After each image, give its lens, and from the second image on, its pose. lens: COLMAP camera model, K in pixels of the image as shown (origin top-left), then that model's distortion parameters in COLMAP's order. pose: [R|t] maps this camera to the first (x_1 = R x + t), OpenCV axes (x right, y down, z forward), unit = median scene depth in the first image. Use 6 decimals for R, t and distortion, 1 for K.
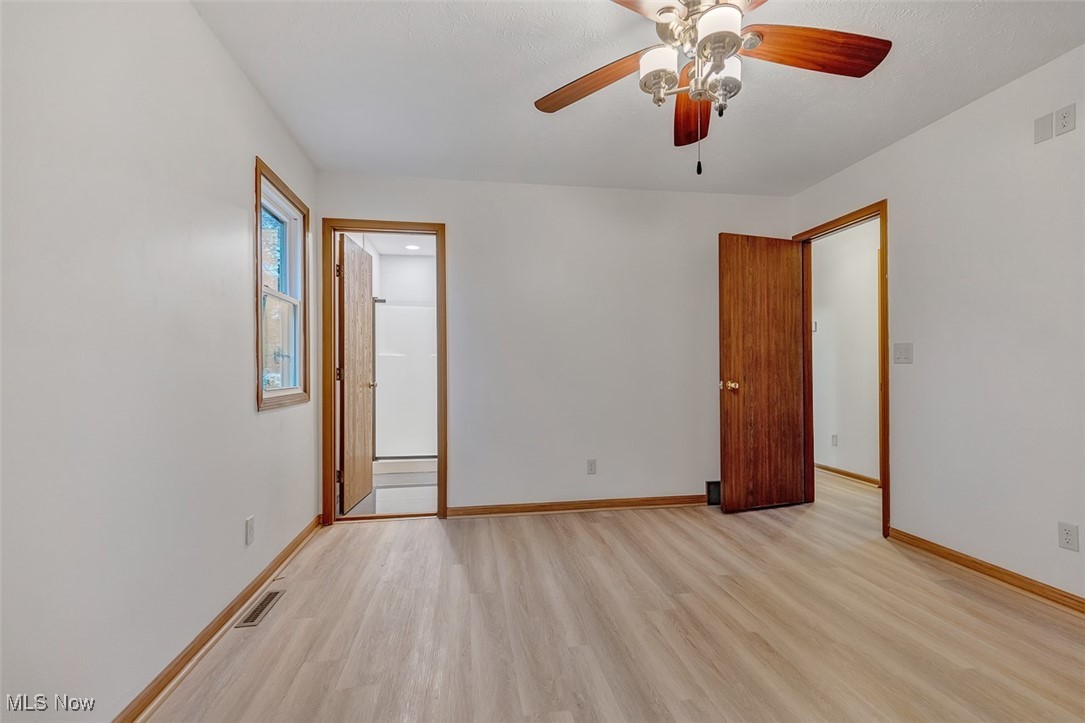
lens RADIAL K [[482.3, 0, 544.1], [0, 482.3, 366.4], [0, 0, 1]] dist [0.003212, -0.000262]
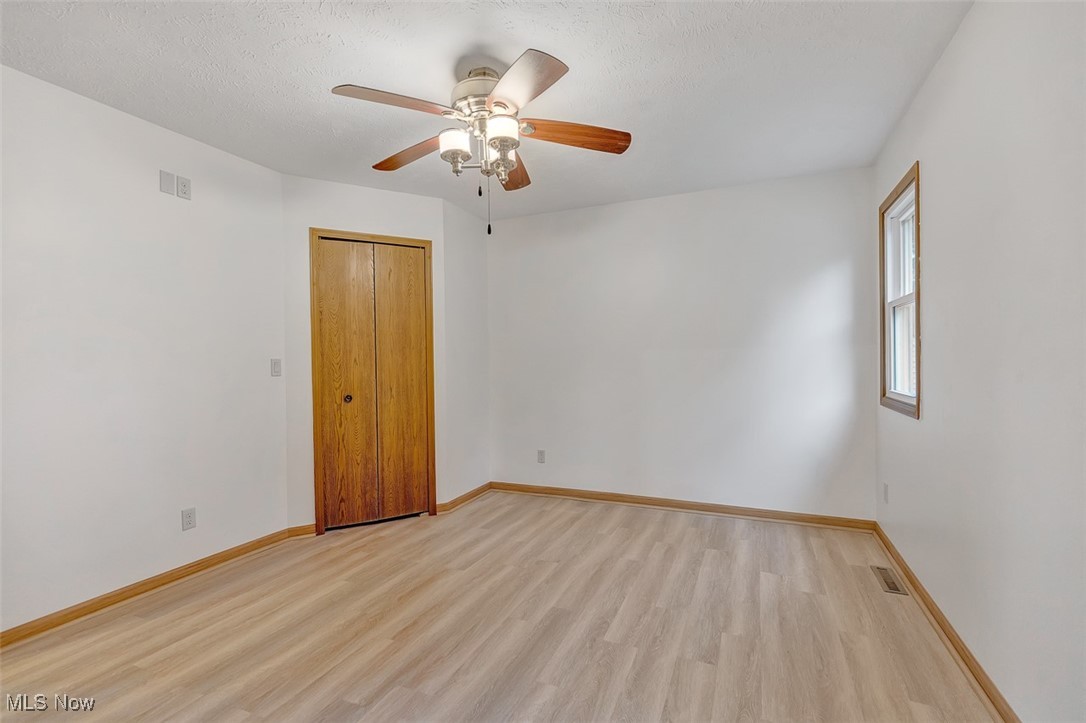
lens RADIAL K [[482.7, 0, 544.6], [0, 482.7, 366.4], [0, 0, 1]] dist [0.003212, -0.000262]
pose [[-0.838332, 0.011109, 0.545048, -0.431682], [0.016034, 0.999862, 0.004283, -0.040994], [-0.544925, 0.012330, -0.838394, 1.735868]]
